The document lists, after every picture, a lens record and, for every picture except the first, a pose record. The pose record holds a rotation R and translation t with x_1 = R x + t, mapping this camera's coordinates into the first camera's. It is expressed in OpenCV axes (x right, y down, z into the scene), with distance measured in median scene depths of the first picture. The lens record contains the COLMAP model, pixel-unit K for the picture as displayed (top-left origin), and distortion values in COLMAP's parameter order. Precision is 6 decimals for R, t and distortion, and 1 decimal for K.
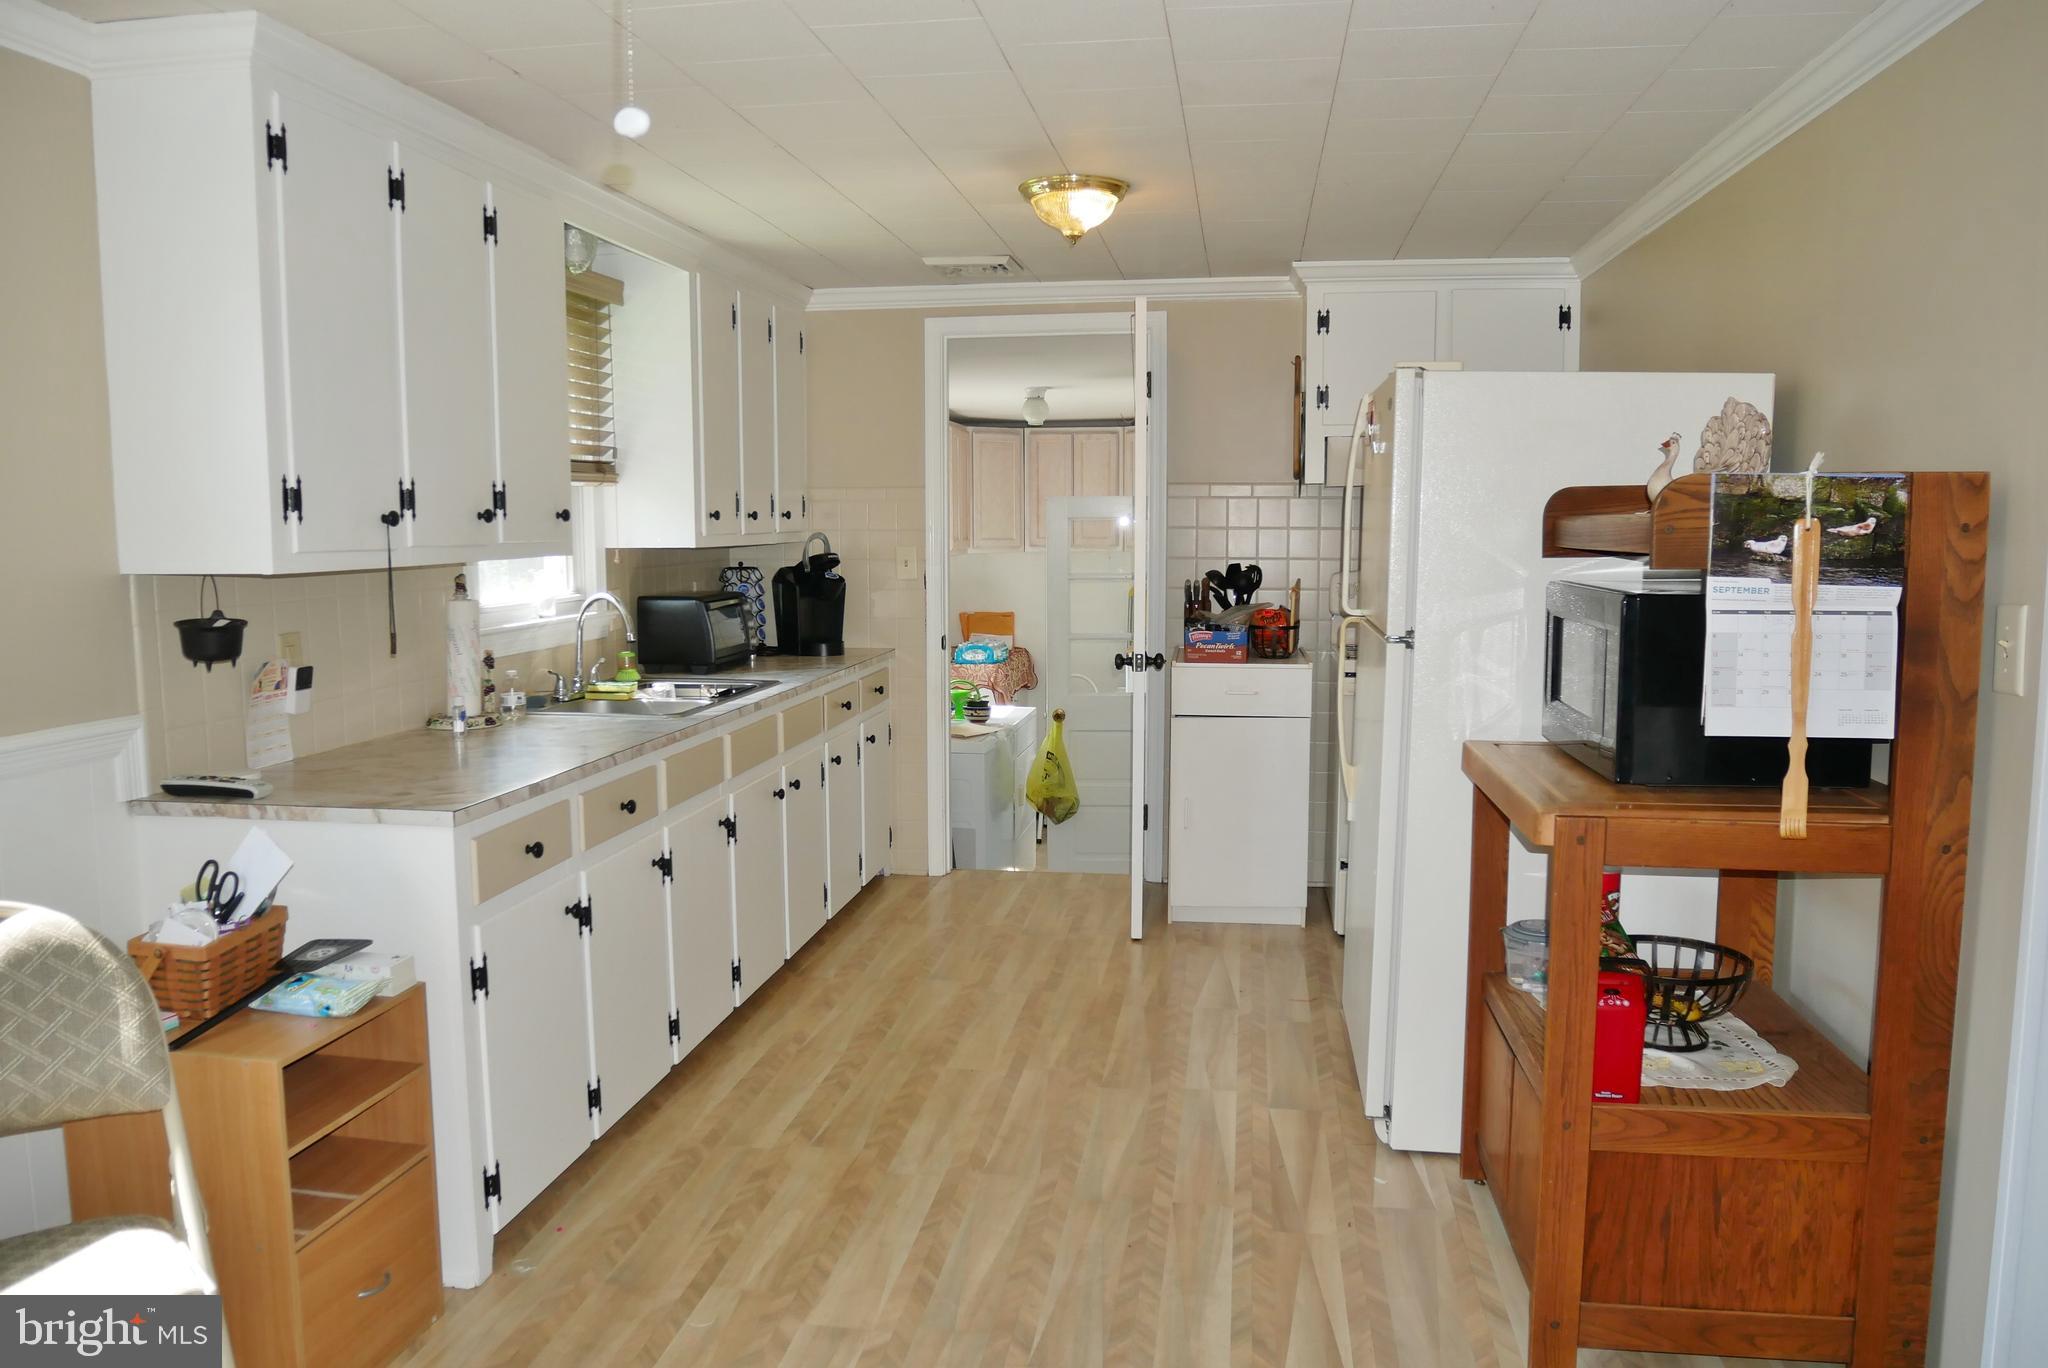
lens RADIAL K [[1473.0, 0, 1020.0], [0, 1473.0, 694.8], [0, 0, 1]] dist [-0.058581, 0.008729]
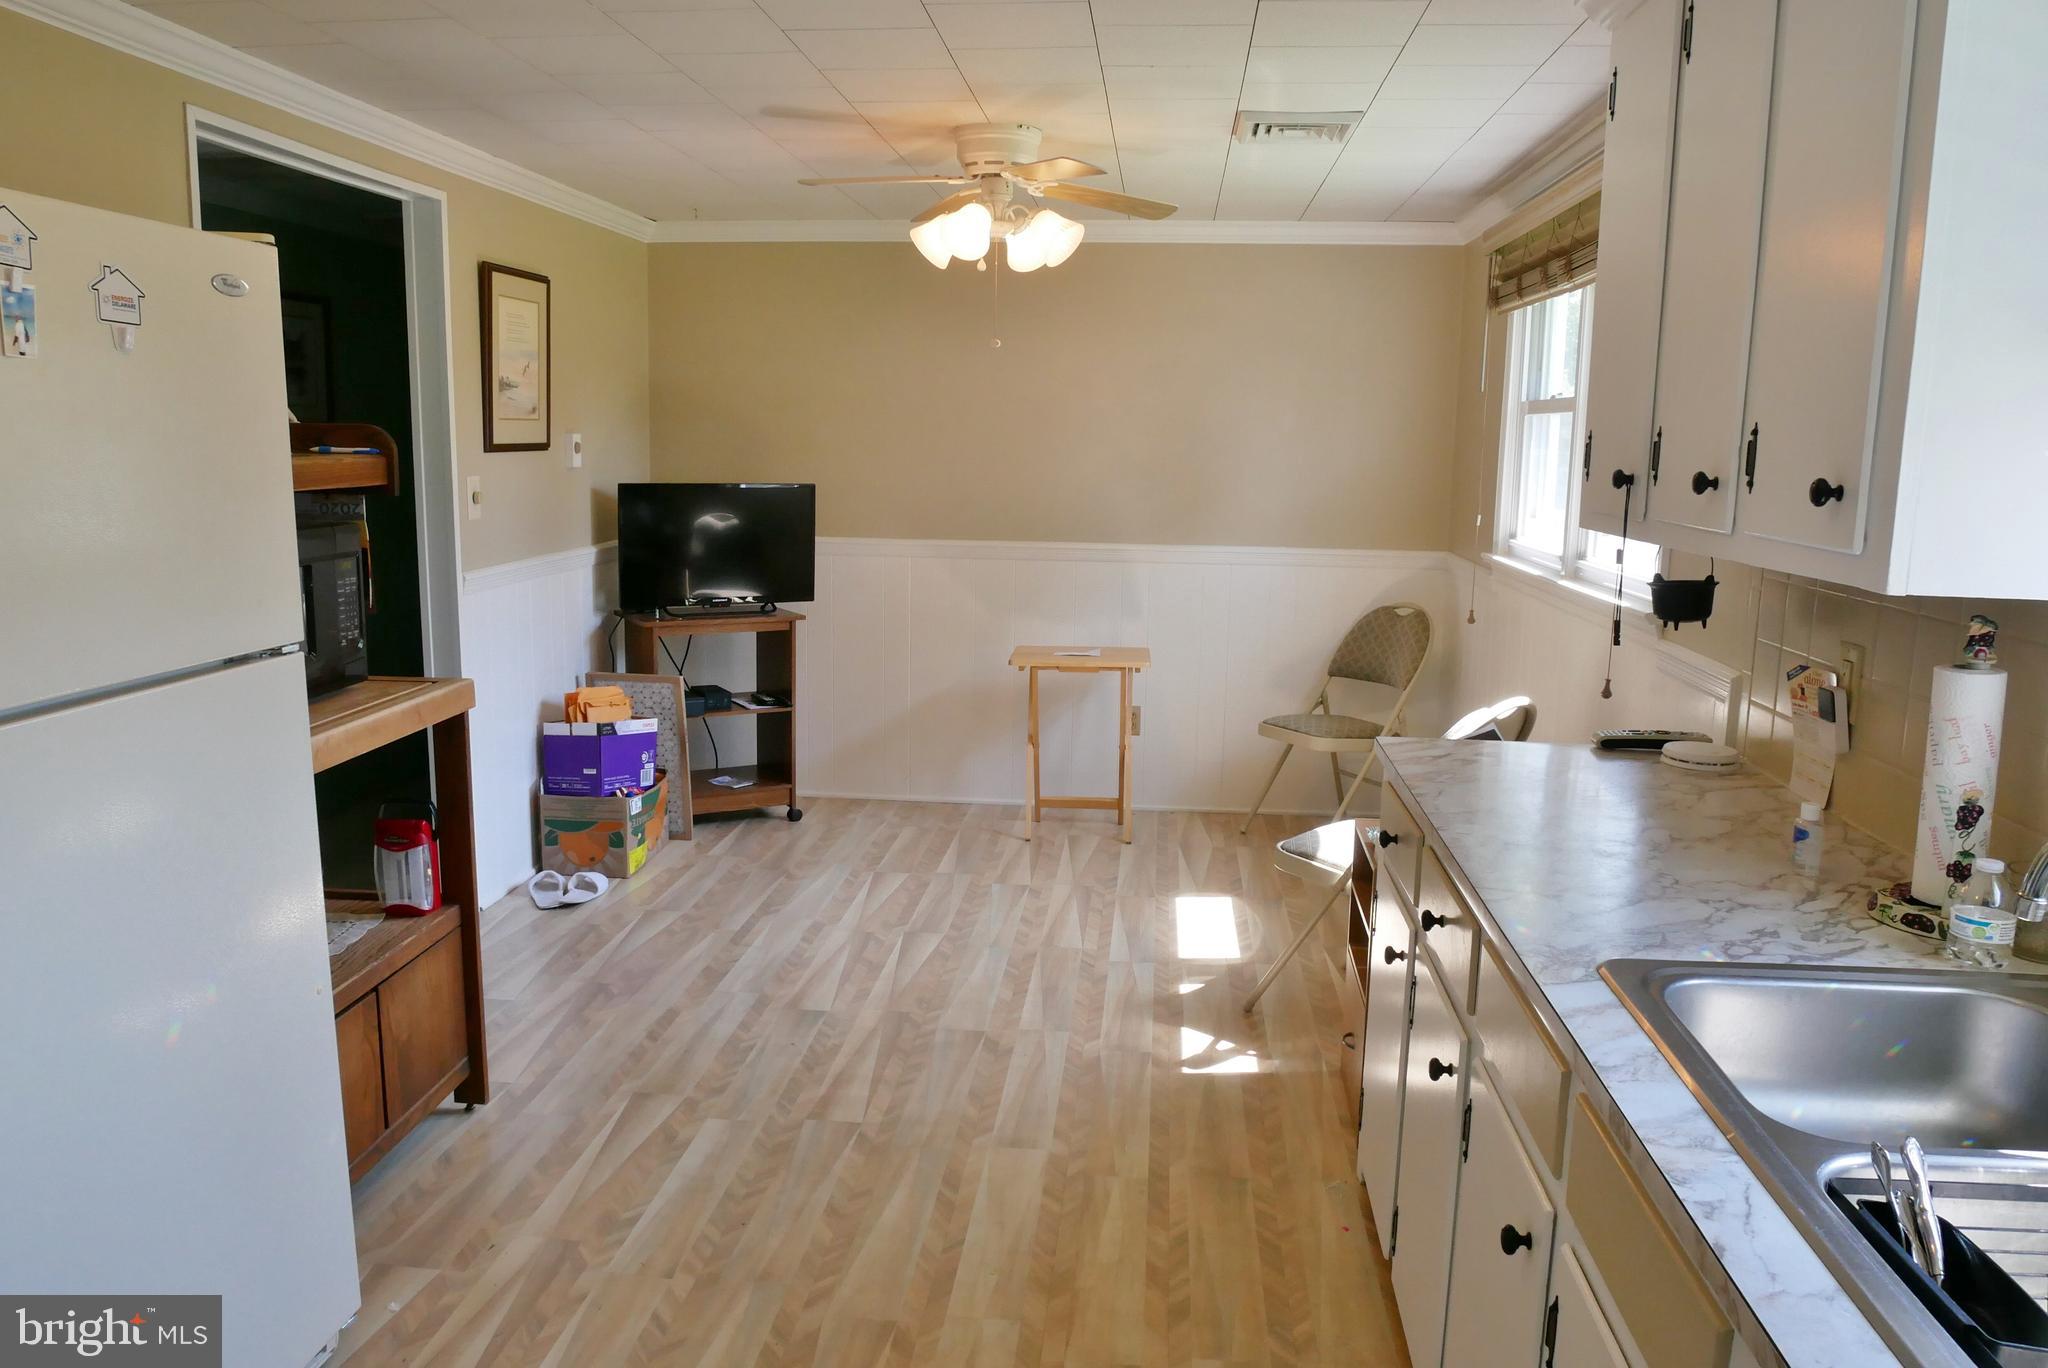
lens RADIAL K [[1473.0, 0, 1021.9], [0, 1473.0, 678.3], [0, 0, 1]] dist [-0.058581, 0.008729]
pose [[-0.998240, -0.006629, -0.058925, -0.047719], [-0.022913, 0.959664, 0.280213, -0.236373], [0.054691, 0.281070, -0.958128, 1.784009]]
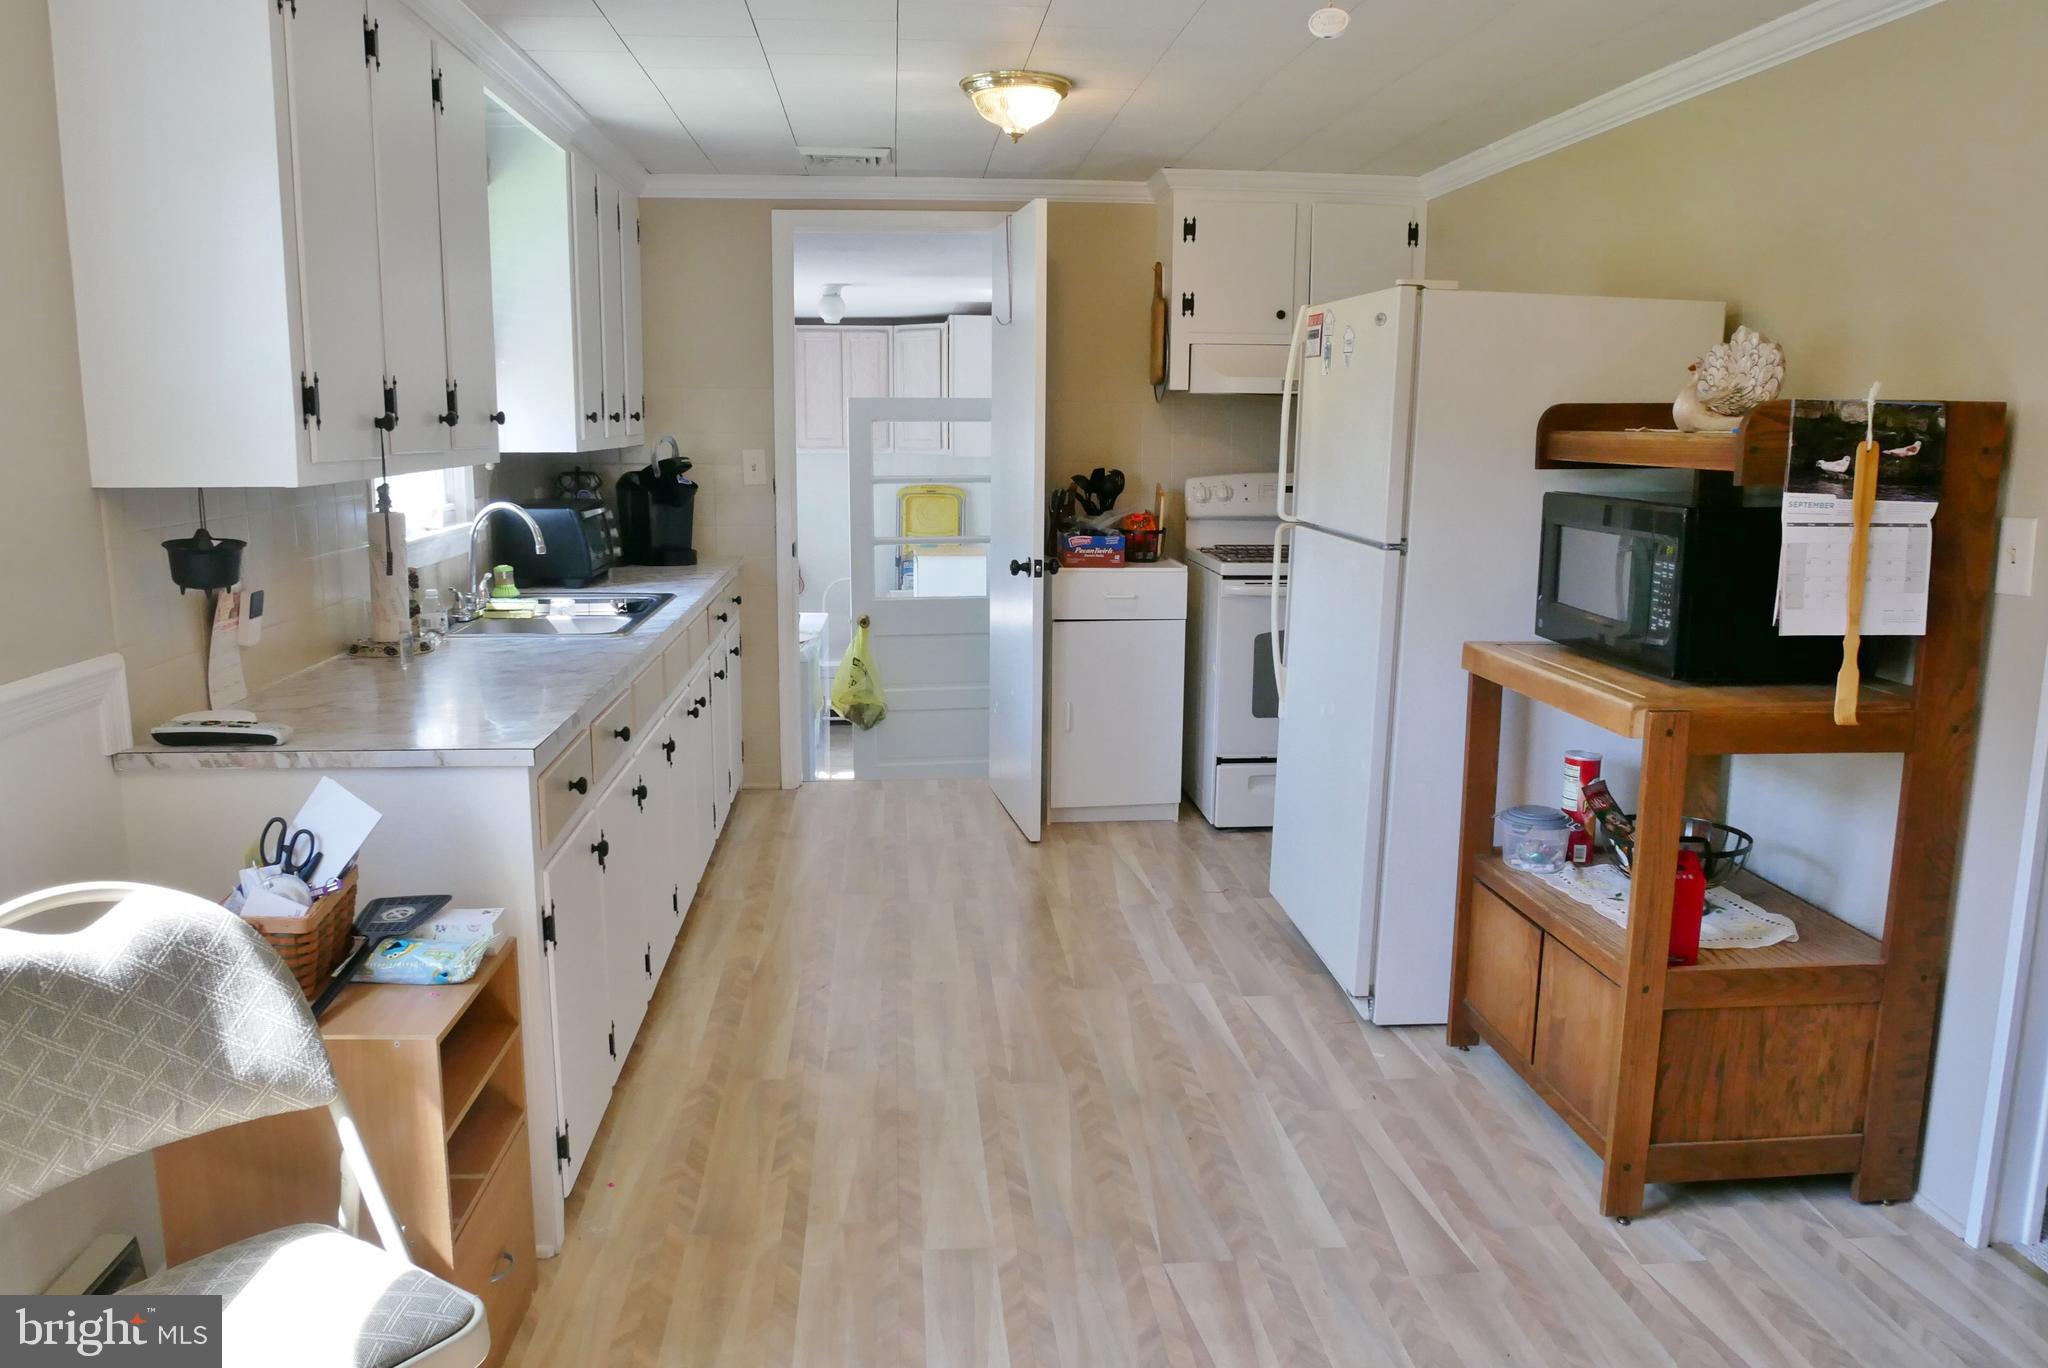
lens RADIAL K [[1473.0, 0, 1015.2], [0, 1473.0, 691.4], [0, 0, 1]] dist [-0.058581, 0.008729]
pose [[0.972070, -0.032943, 0.232367, -0.269066], [0.017458, 0.997506, 0.068384, -0.011566], [-0.234040, -0.062418, 0.970221, 0.040577]]
